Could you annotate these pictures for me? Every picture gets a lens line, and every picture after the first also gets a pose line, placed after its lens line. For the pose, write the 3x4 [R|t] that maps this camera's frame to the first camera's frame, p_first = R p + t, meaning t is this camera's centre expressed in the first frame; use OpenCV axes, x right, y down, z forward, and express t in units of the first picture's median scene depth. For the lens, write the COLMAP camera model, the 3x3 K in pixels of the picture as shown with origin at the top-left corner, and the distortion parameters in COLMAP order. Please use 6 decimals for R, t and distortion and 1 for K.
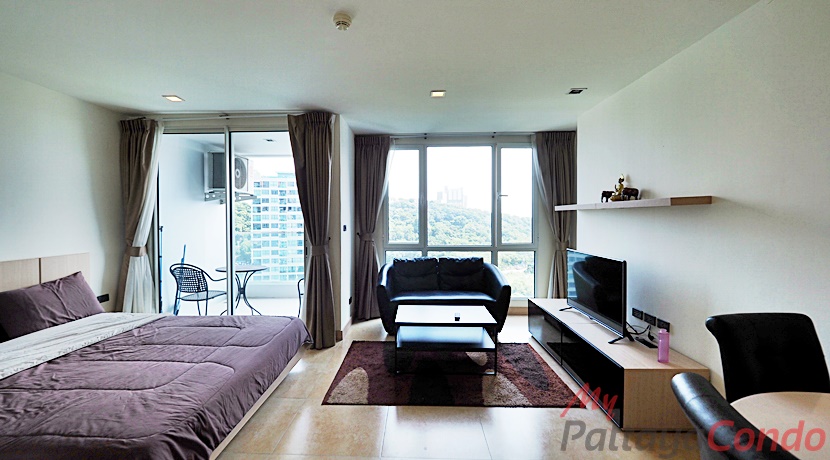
lens RADIAL K [[349.9, 0, 403.4], [0, 349.9, 225.1], [0, 0, 1]] dist [-0.001714, 0.000052]
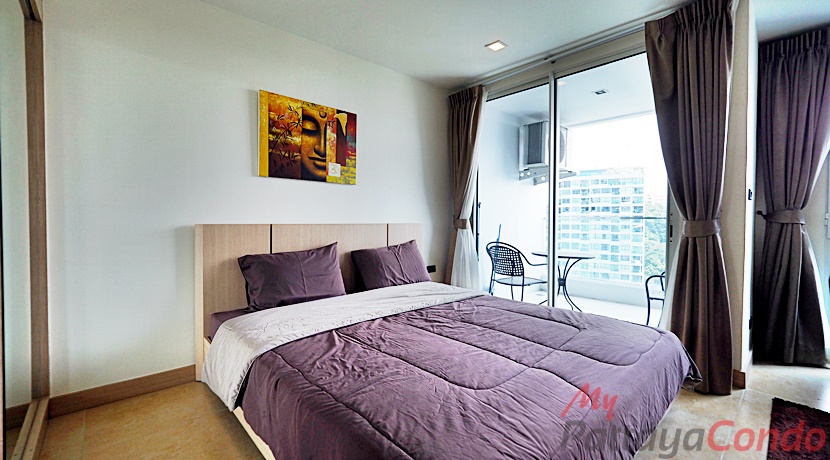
lens RADIAL K [[349.9, 0, 403.4], [0, 349.9, 225.1], [0, 0, 1]] dist [-0.001714, 0.000052]
pose [[0.690677, 0.016996, -0.722964, -0.204272], [-0.019843, 0.999793, 0.004547, 0.093694], [0.722891, 0.011205, 0.690871, 0.269156]]
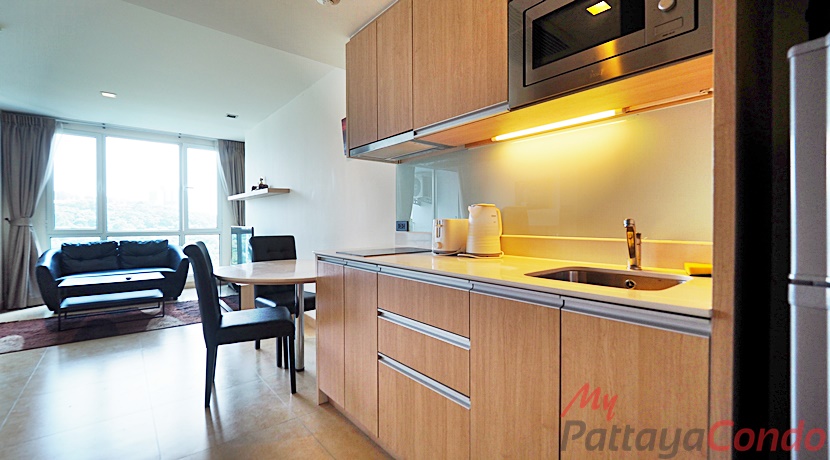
lens RADIAL K [[349.9, 0, 403.4], [0, 349.9, 225.1], [0, 0, 1]] dist [-0.001714, 0.000052]
pose [[0.746460, -0.002766, 0.665425, 0.059602], [0.011381, 0.999898, -0.008610, 0.100485], [-0.665333, 0.014001, 0.746415, -0.606508]]
